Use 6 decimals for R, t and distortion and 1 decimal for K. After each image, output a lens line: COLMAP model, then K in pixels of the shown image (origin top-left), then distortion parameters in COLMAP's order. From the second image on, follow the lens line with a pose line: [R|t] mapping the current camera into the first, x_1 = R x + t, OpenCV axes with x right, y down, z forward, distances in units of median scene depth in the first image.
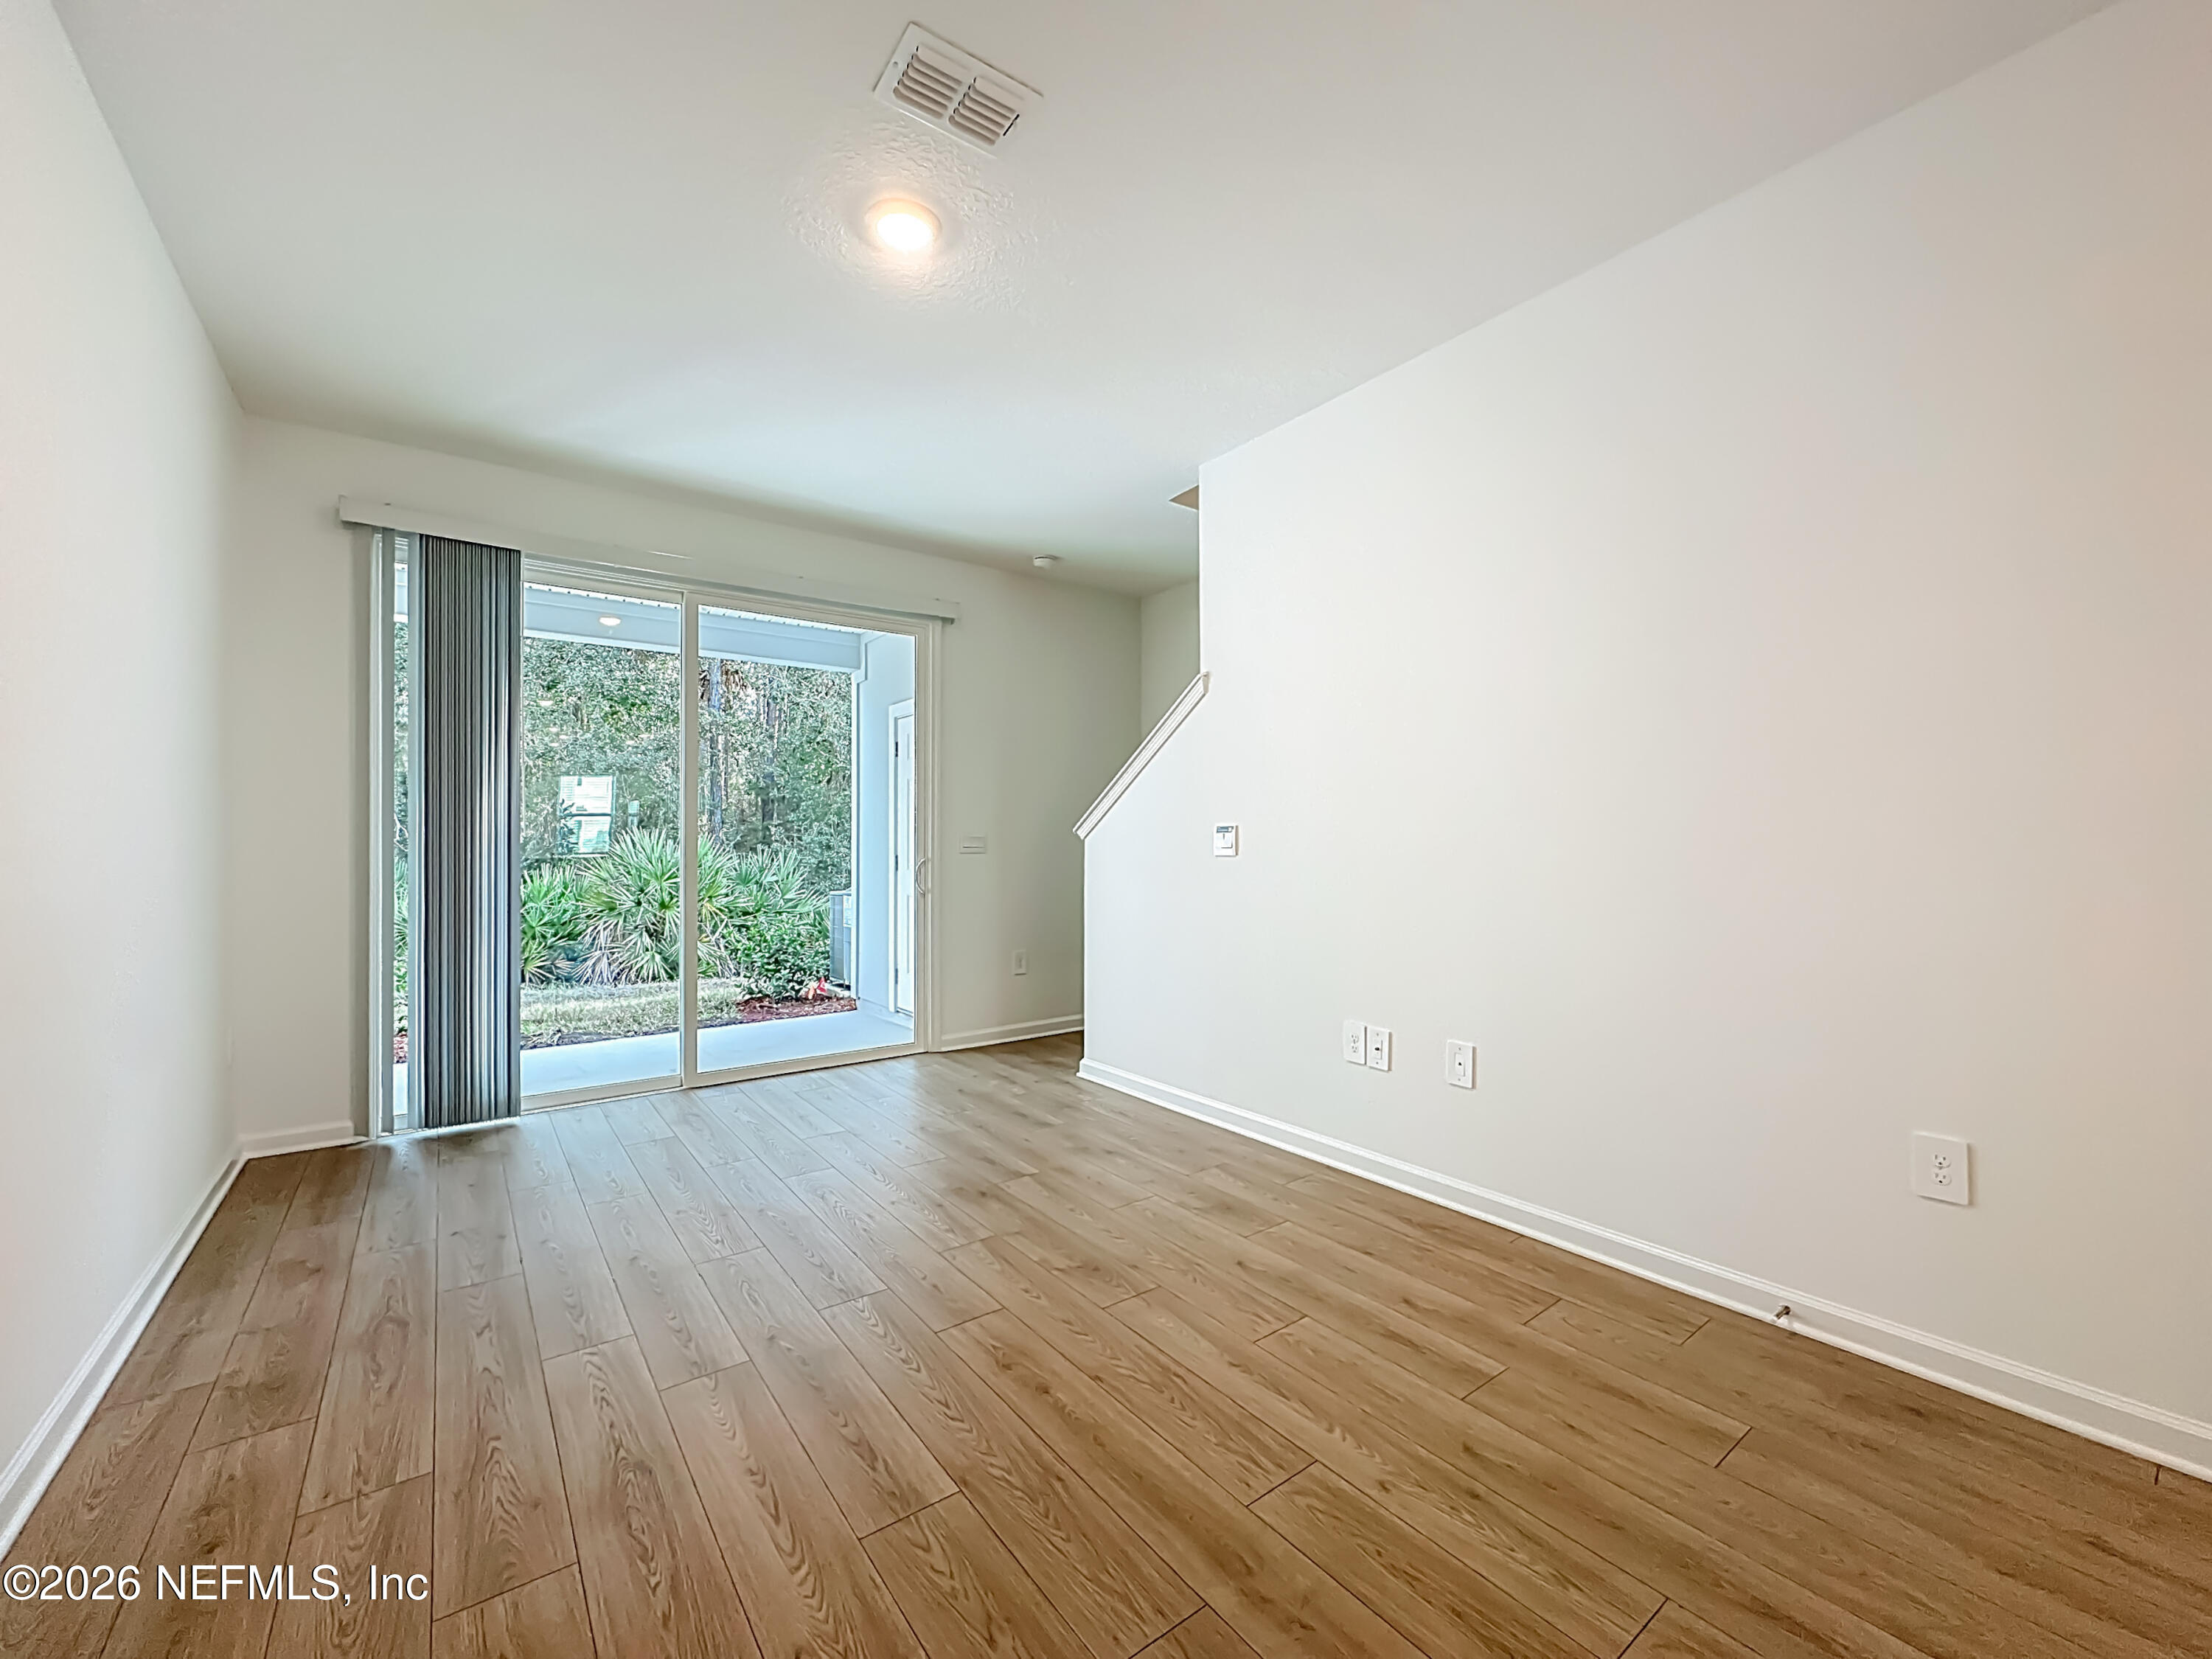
lens RADIAL K [[901.2, 0, 1101.7], [0, 901.2, 844.6], [0, 0, 1]] dist [0.002330, -0.000250]
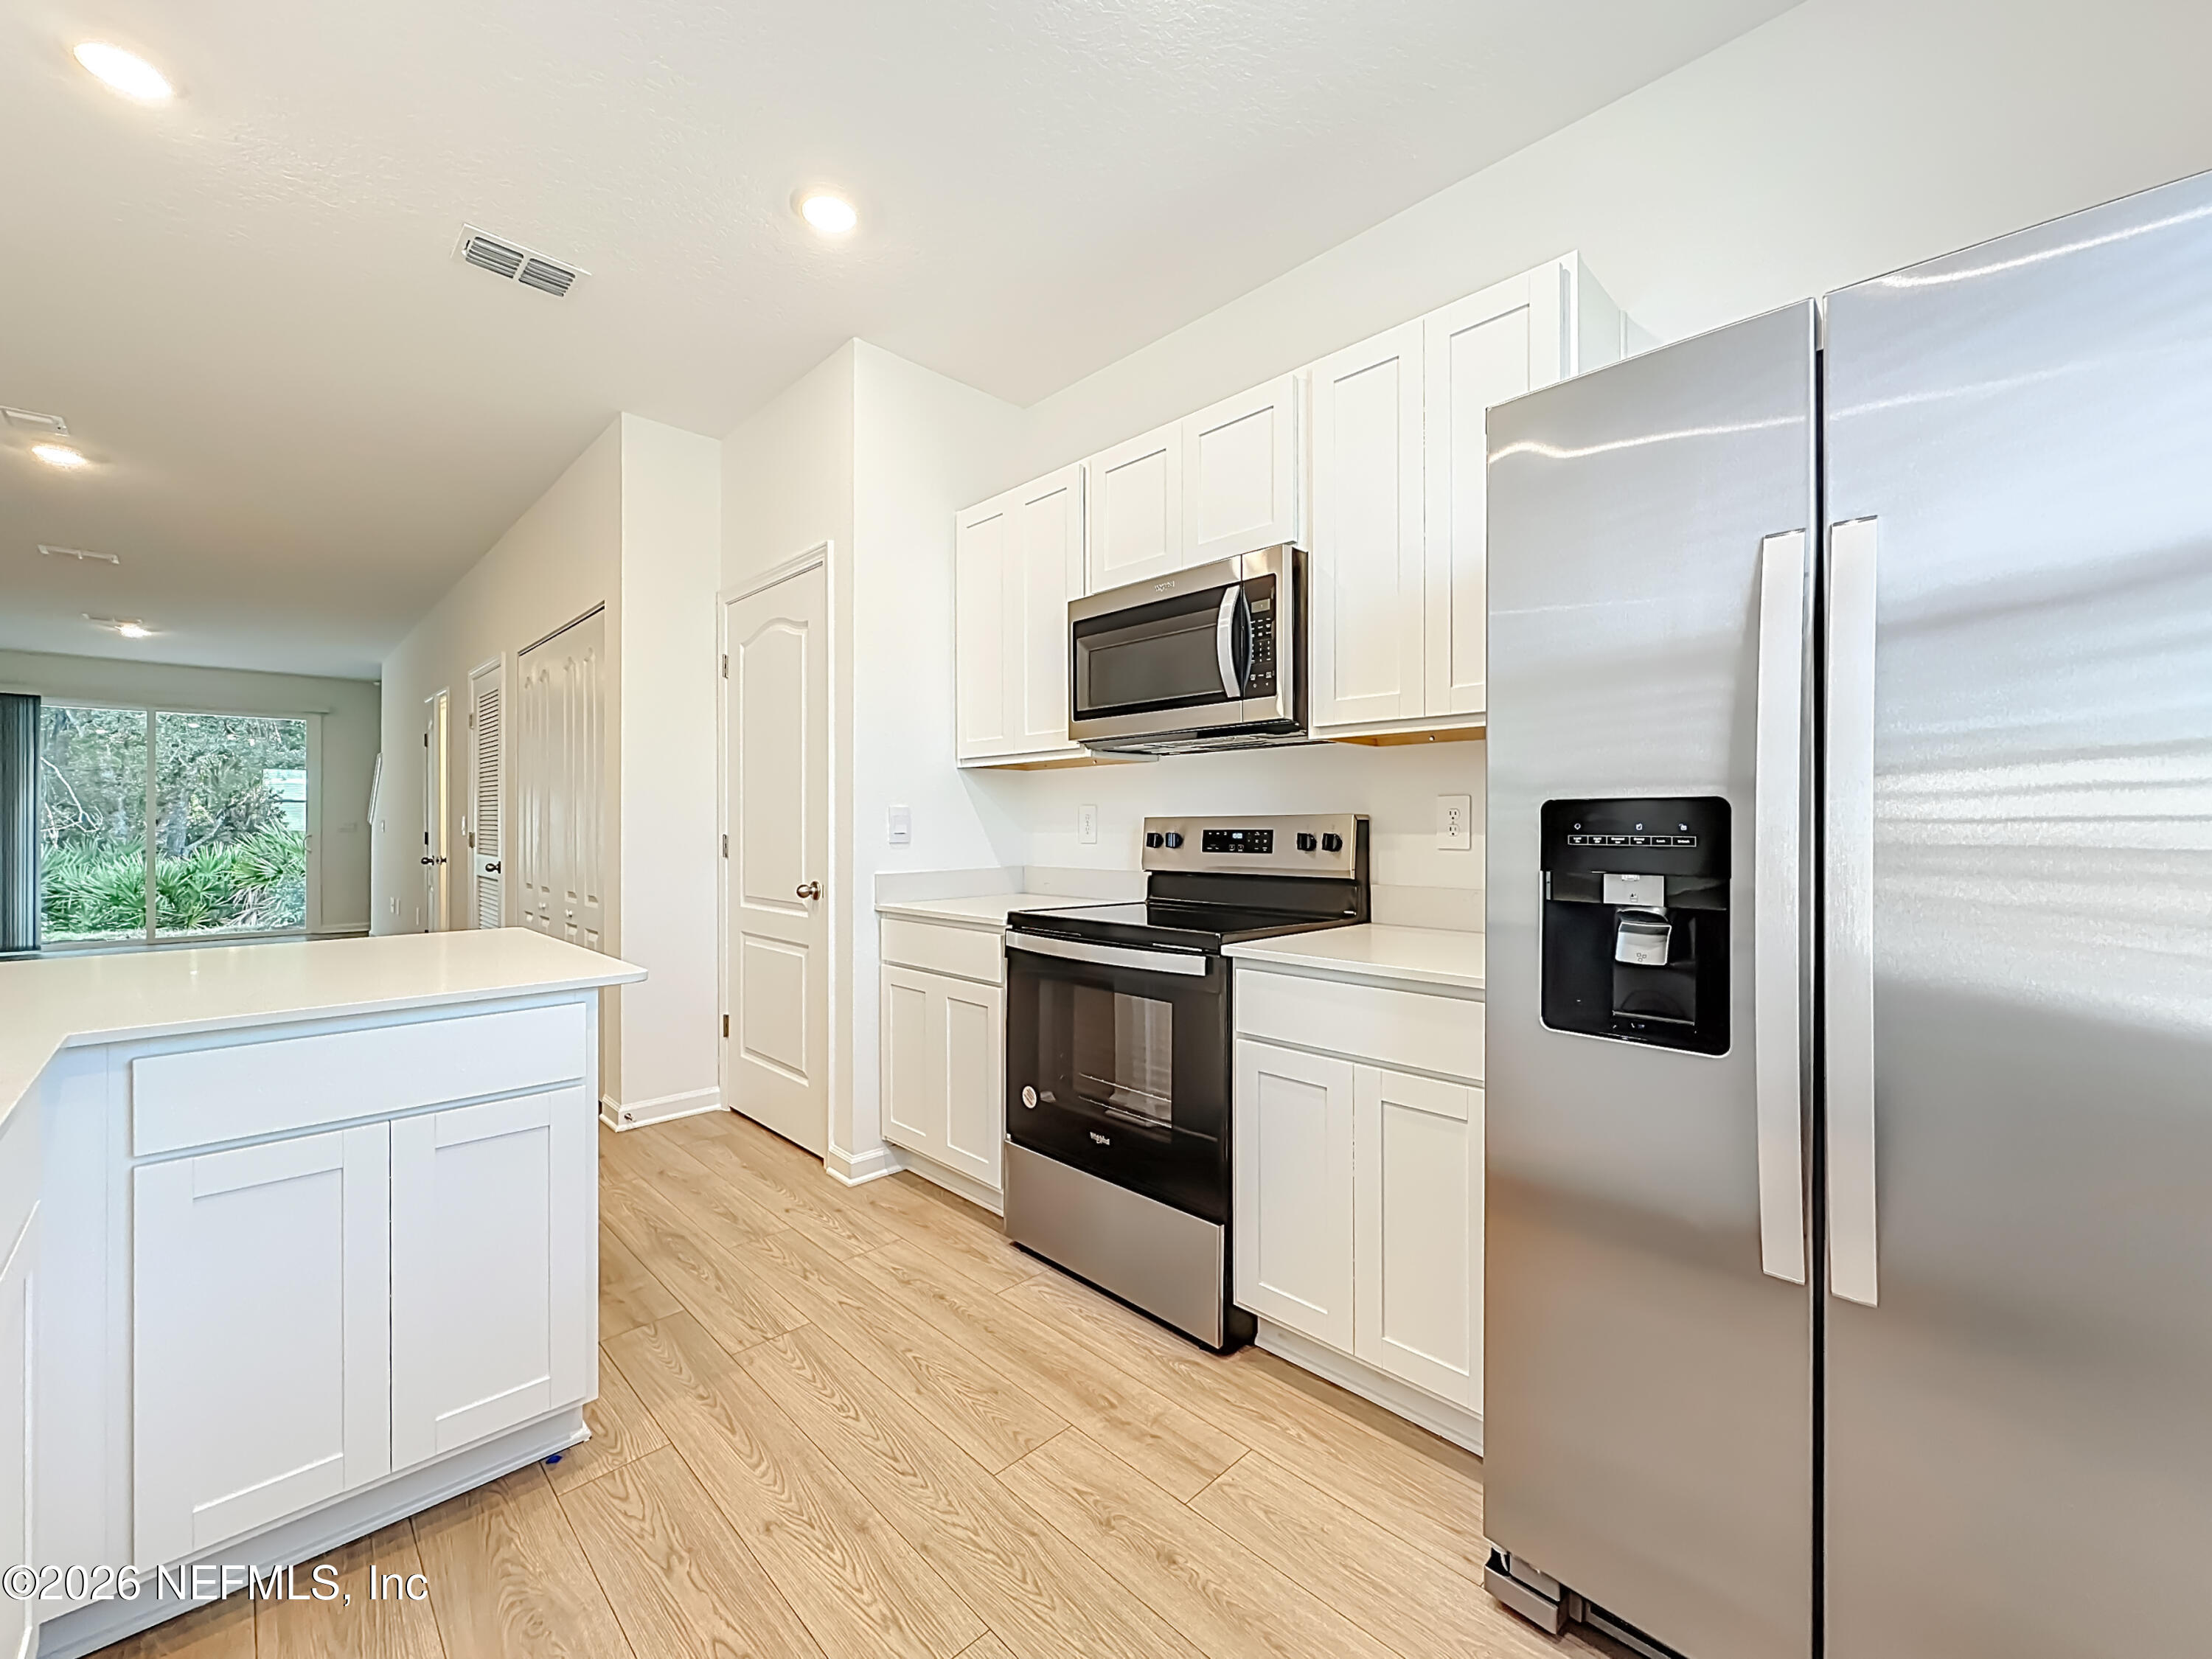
lens RADIAL K [[901.2, 0, 1105.7], [0, 901.2, 824.9], [0, 0, 1]] dist [0.002330, -0.000250]
pose [[0.990057, -0.000639, 0.140666, 0.531461], [0.000726, 1.000000, -0.000568, -0.001303], [-0.140665, 0.000664, 0.990057, -0.509485]]
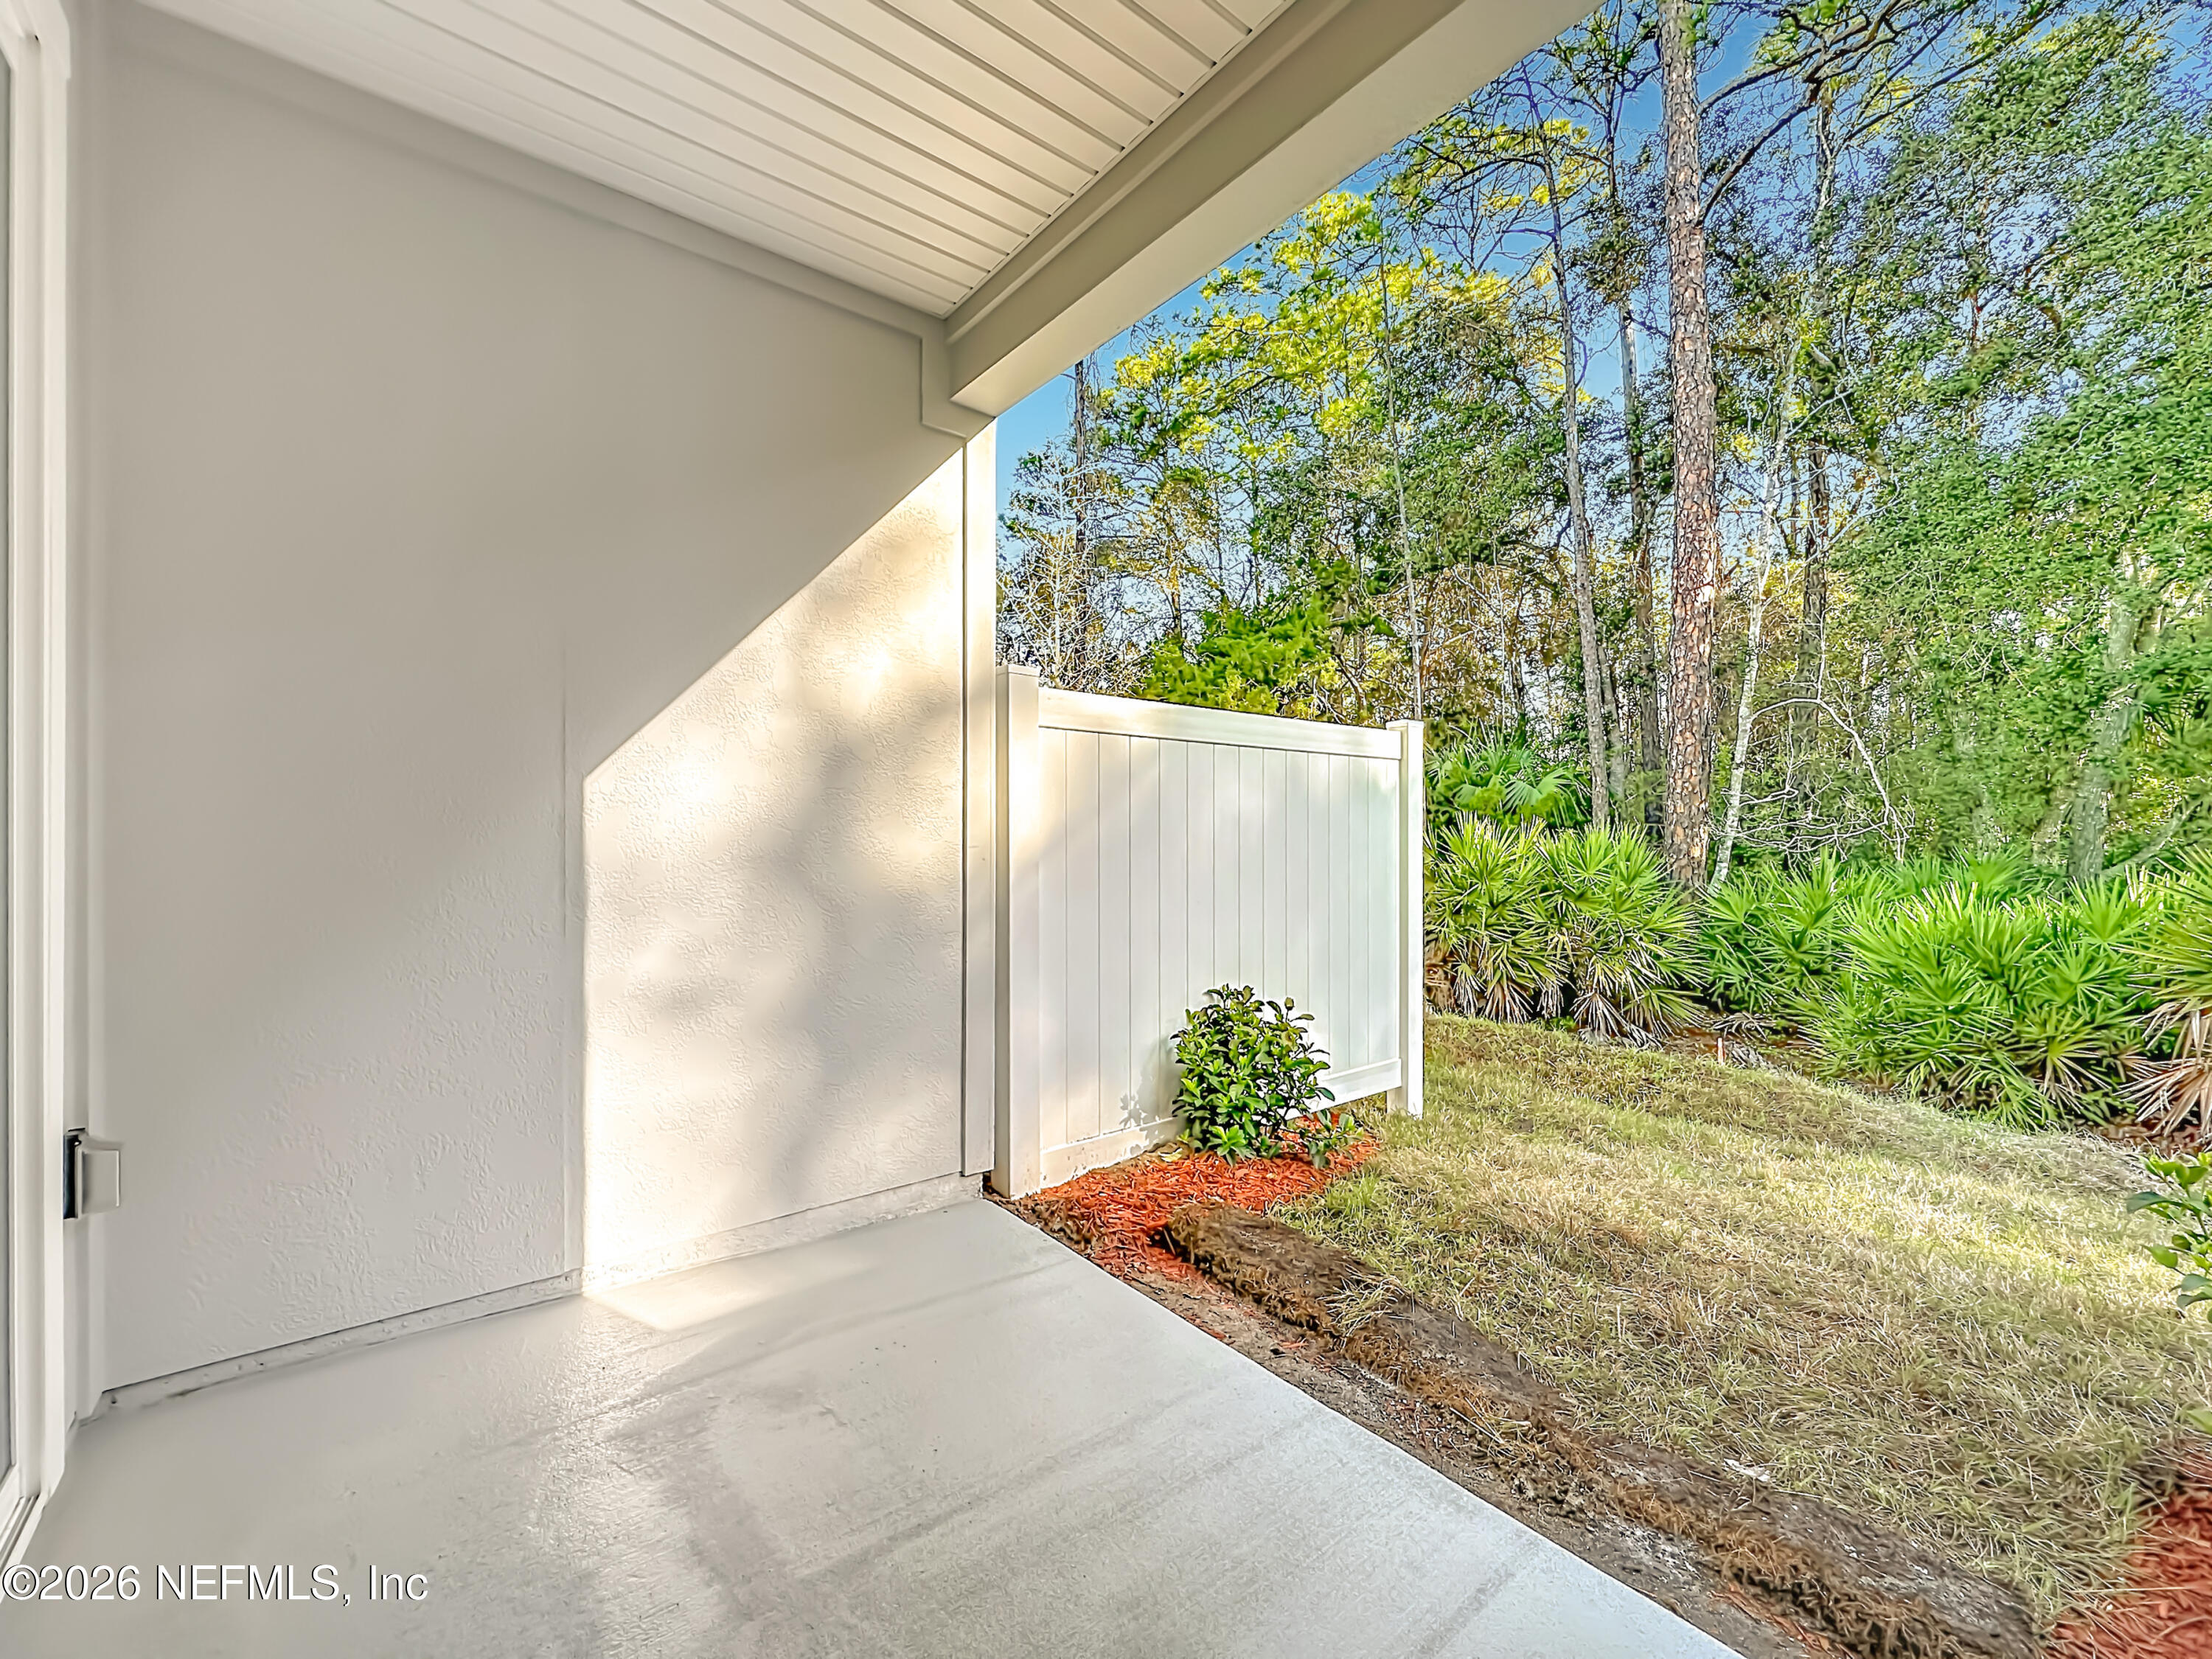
lens RADIAL K [[901.2, 0, 1111.1], [0, 901.2, 835.5], [0, 0, 1]] dist [0.002330, -0.000250]
pose [[0.033333, 0.005661, -0.999428, -0.121309], [-0.003659, 0.999978, 0.005542, 0.000809], [0.999438, 0.003472, 0.033353, 0.470219]]
